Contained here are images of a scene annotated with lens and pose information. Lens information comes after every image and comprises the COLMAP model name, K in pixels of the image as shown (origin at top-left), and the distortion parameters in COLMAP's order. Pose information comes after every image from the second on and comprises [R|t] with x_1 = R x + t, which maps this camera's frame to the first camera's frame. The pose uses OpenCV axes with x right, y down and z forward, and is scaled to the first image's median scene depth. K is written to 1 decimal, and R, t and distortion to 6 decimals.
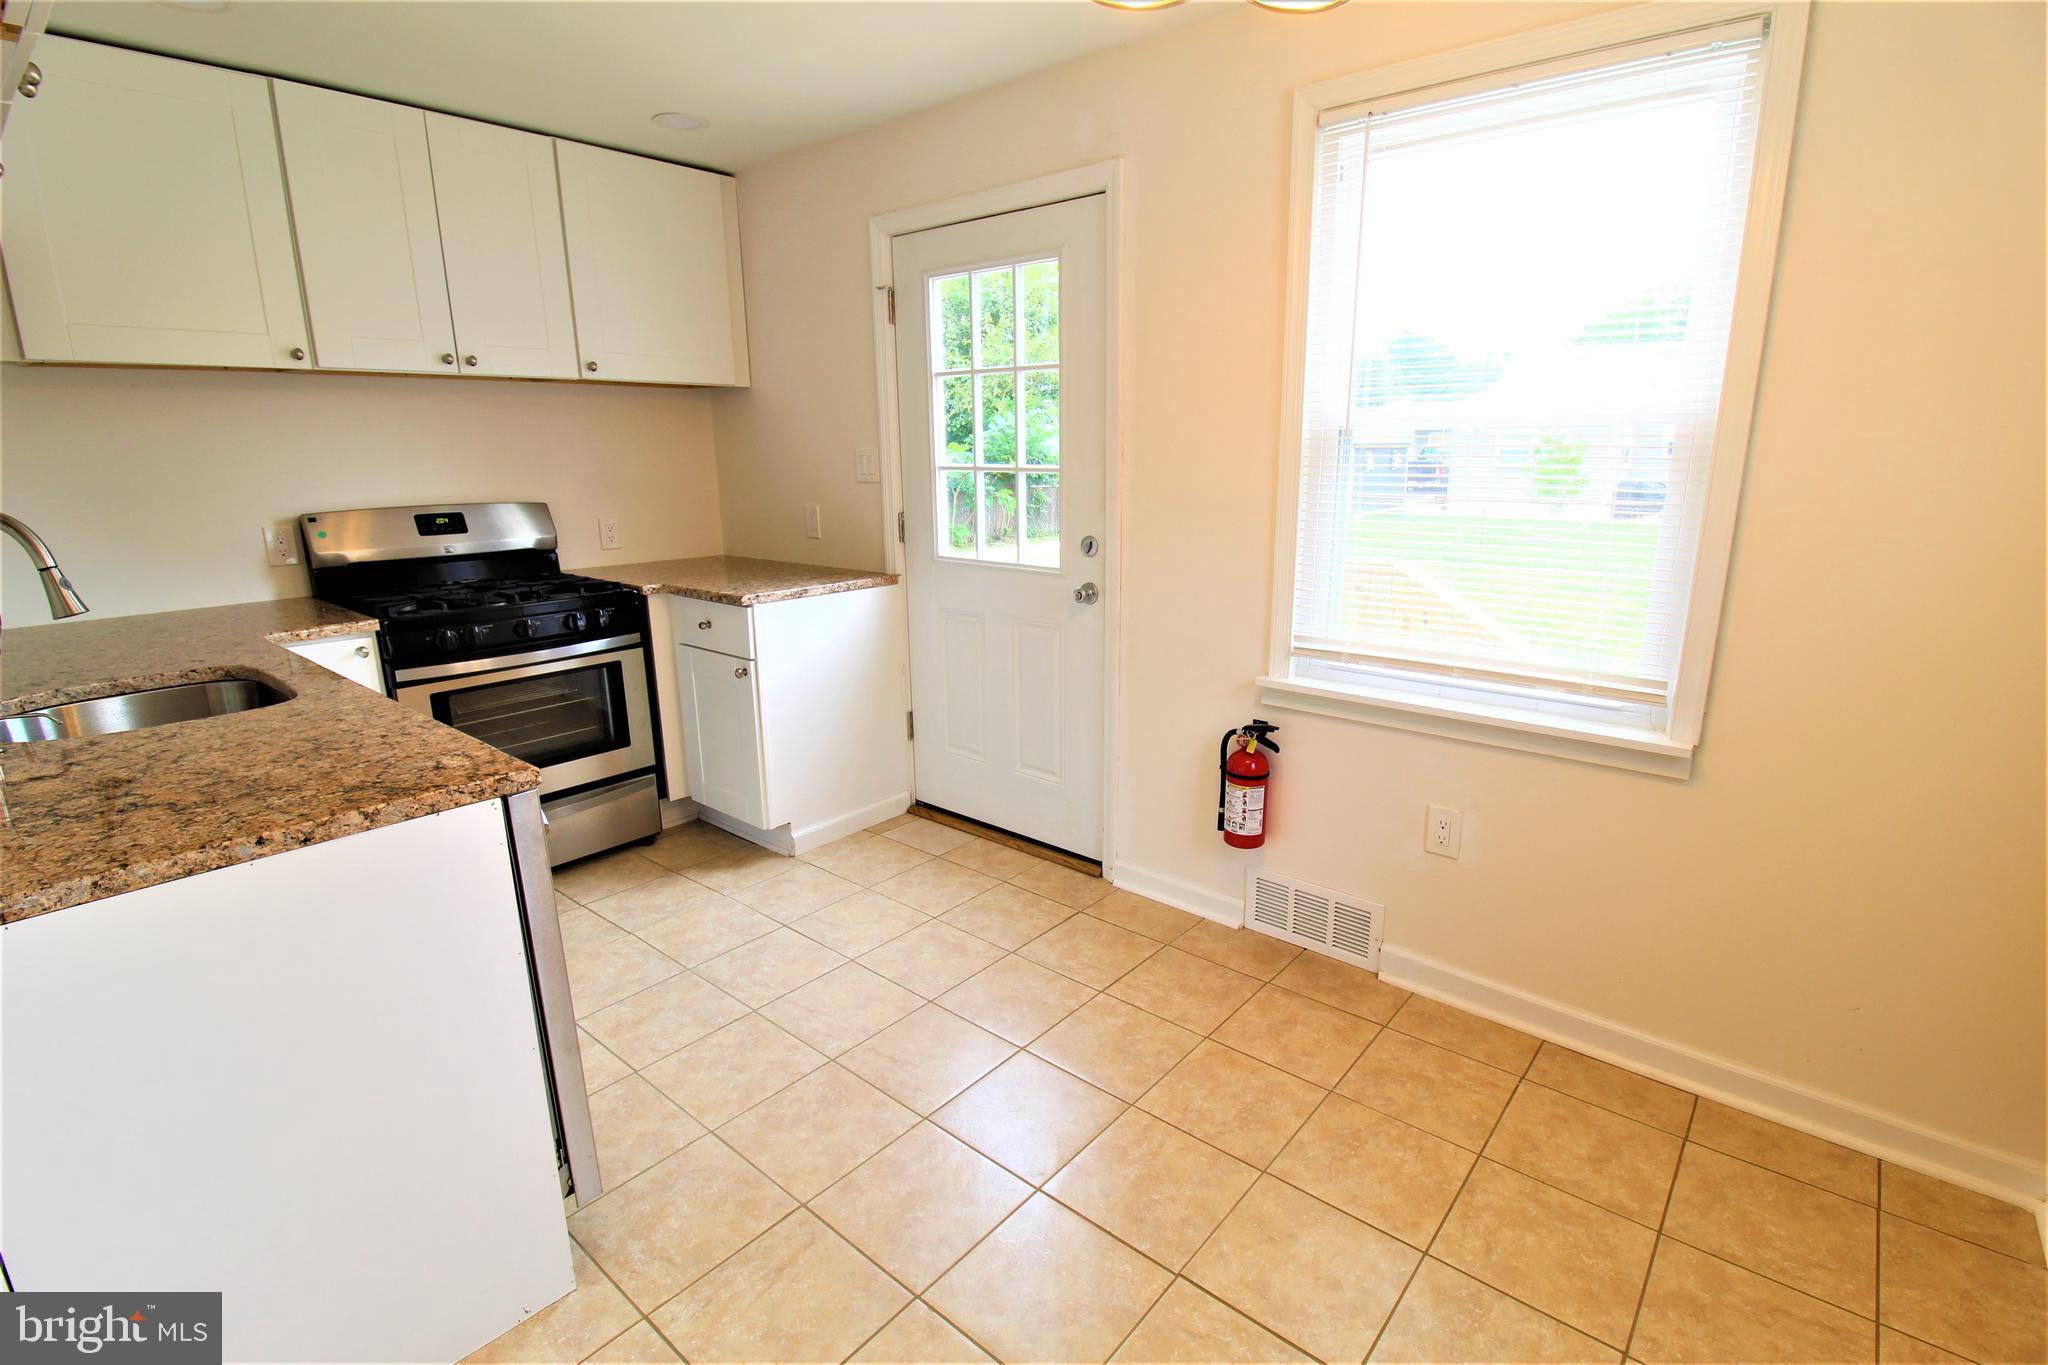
lens RADIAL K [[952.5, 0, 1043.0], [0, 952.5, 687.1], [0, 0, 1]] dist [-0.000857, -0.013144]
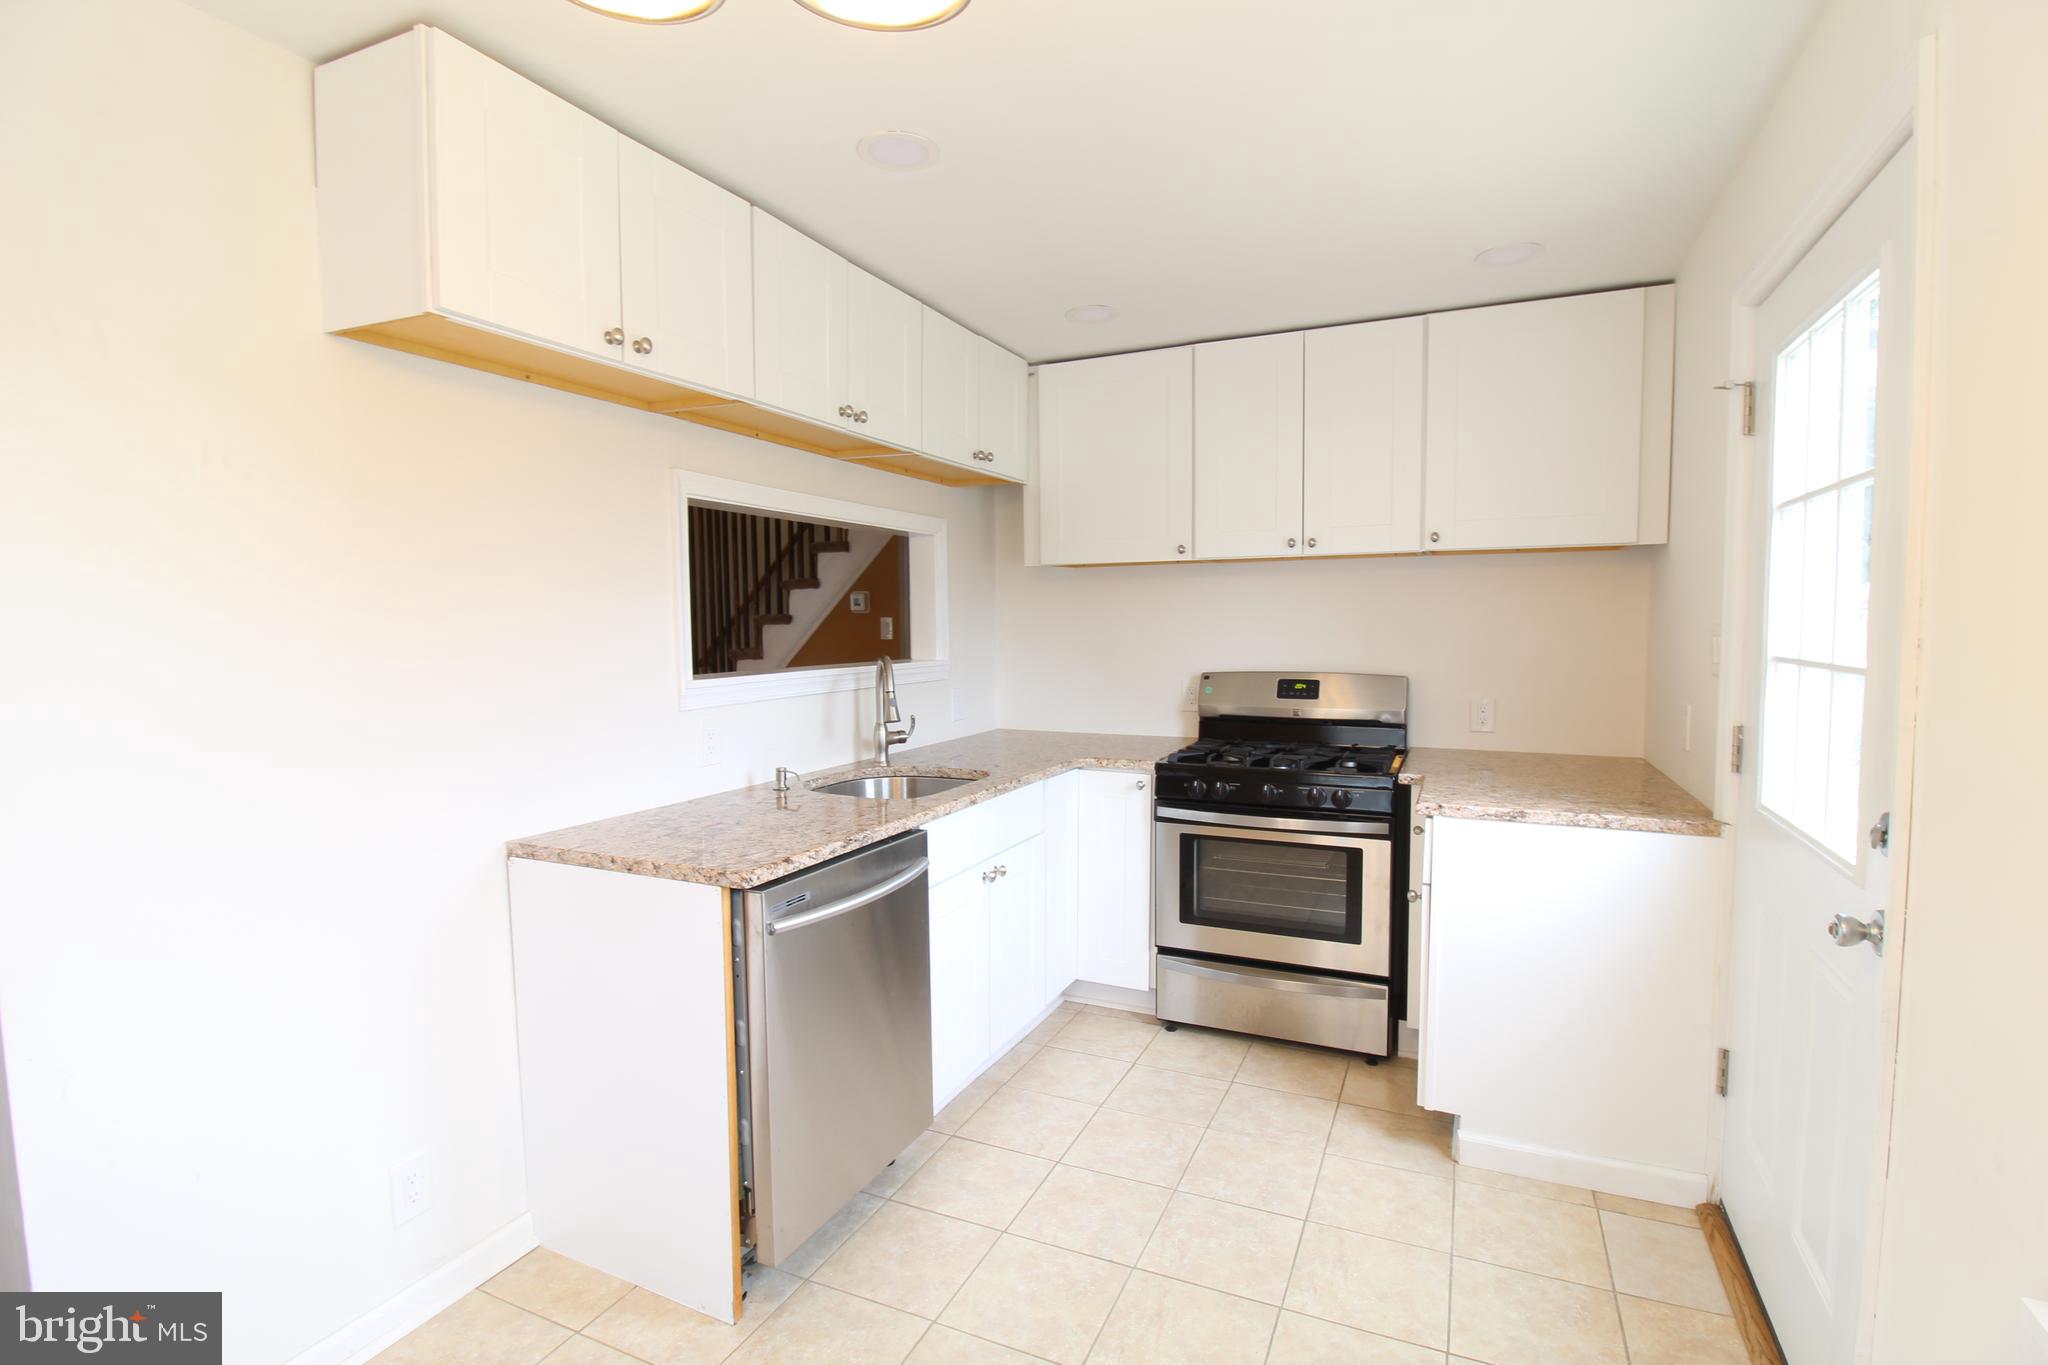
lens RADIAL K [[952.5, 0, 1040.7], [0, 952.5, 686.2], [0, 0, 1]] dist [-0.000857, -0.013144]
pose [[0.274696, 0.068622, -0.959079, 0.352681], [-0.232134, 0.972679, 0.003108, -0.116262], [0.933089, 0.221782, 0.283120, 0.438338]]
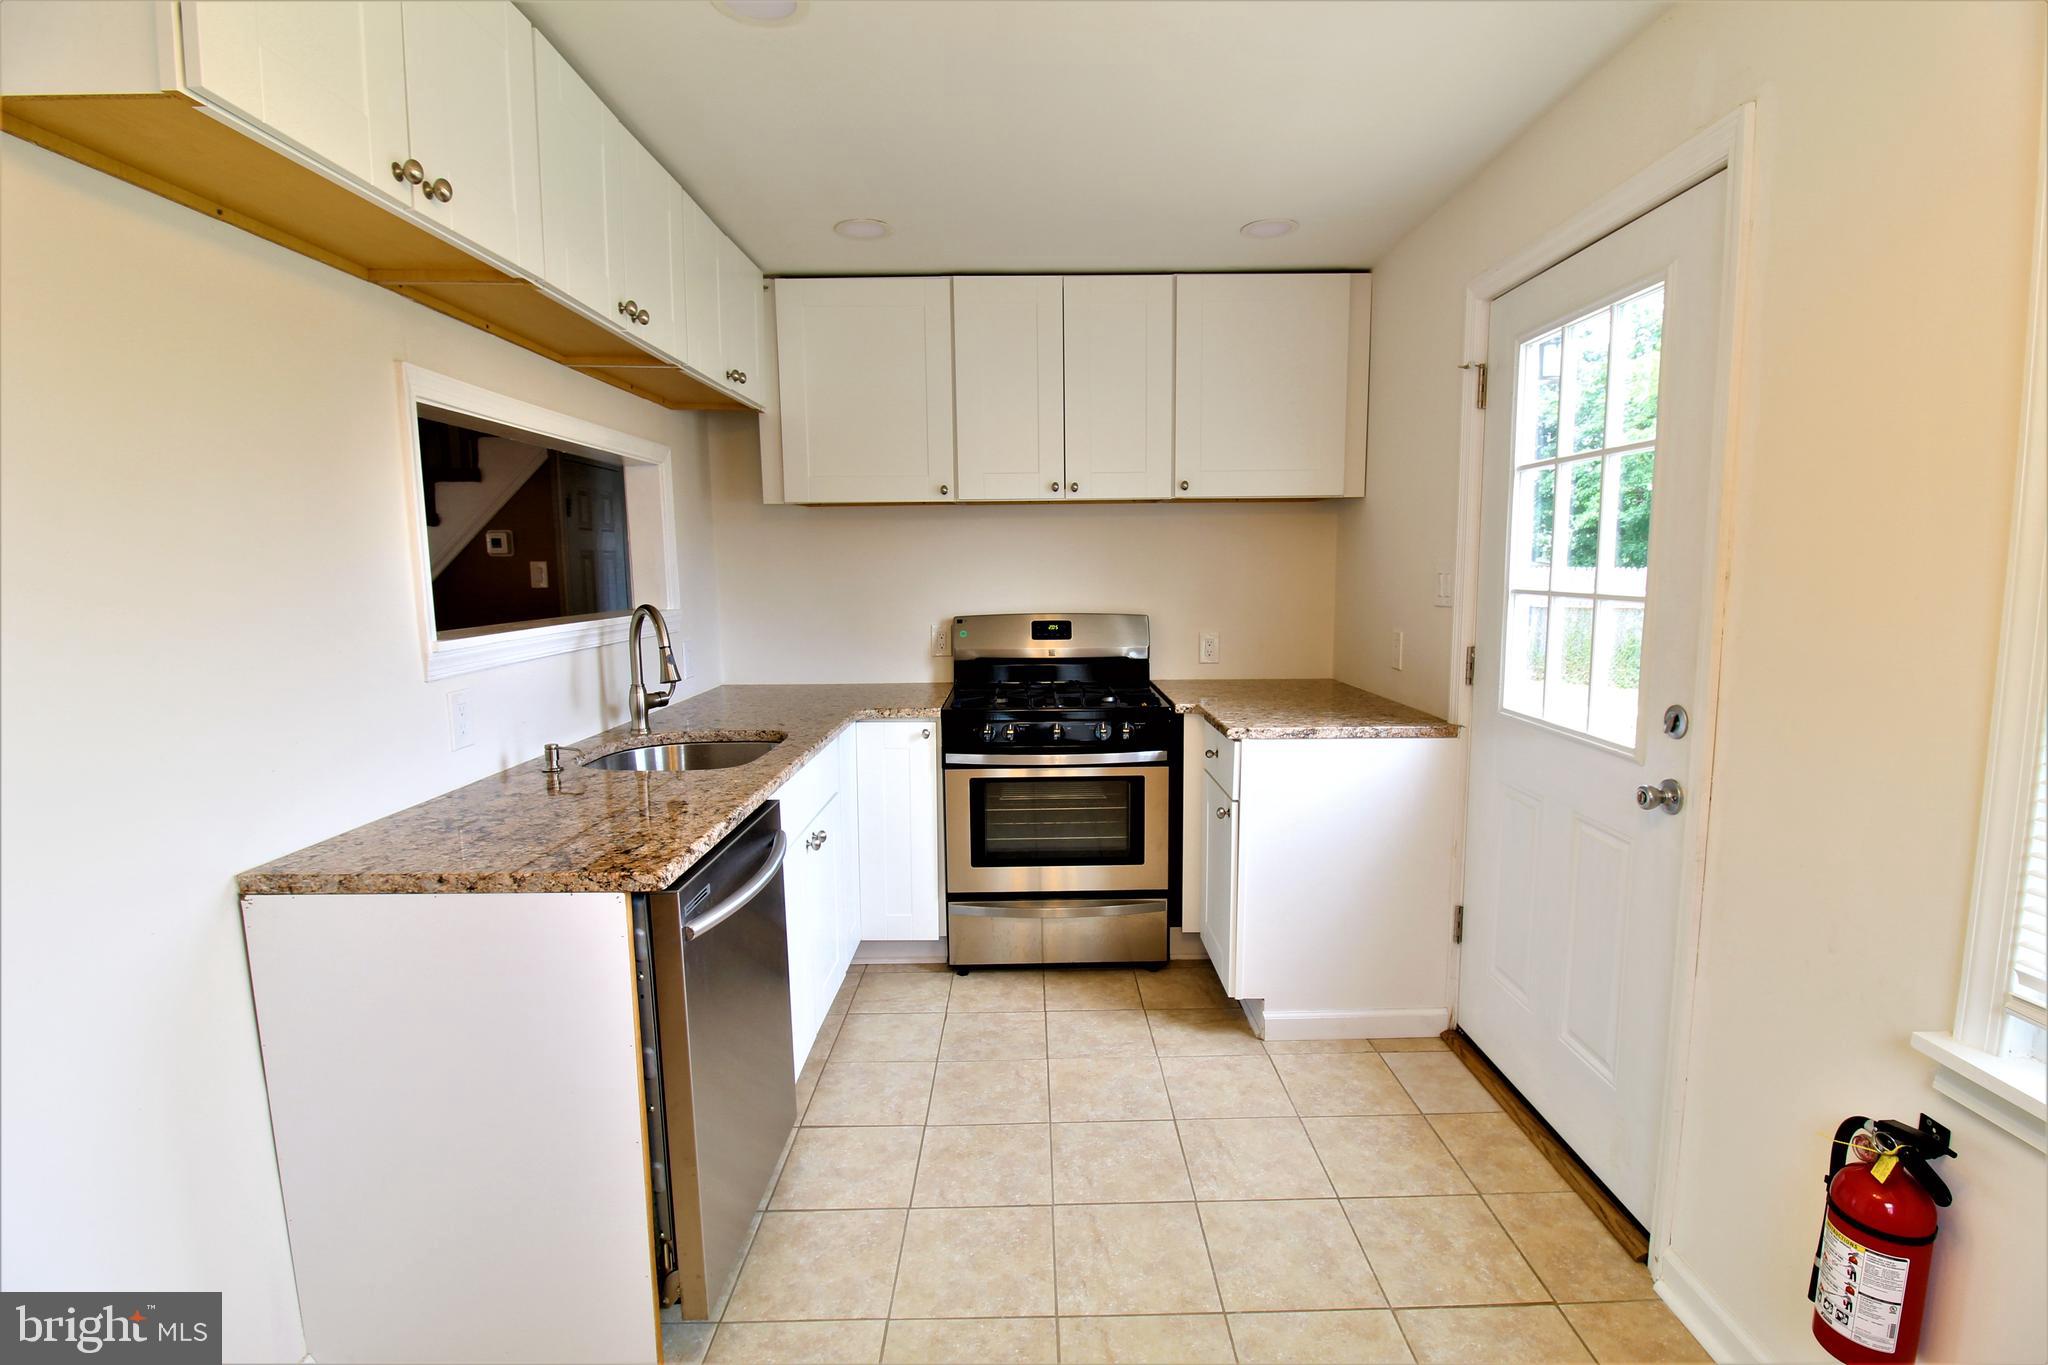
lens RADIAL K [[952.5, 0, 1043.1], [0, 952.5, 686.3], [0, 0, 1]] dist [-0.000857, -0.013144]
pose [[0.653685, 0.095959, -0.750658, 0.227420], [-0.181007, 0.982962, -0.031969, -0.072078], [0.734801, 0.156772, 0.659917, 0.272003]]
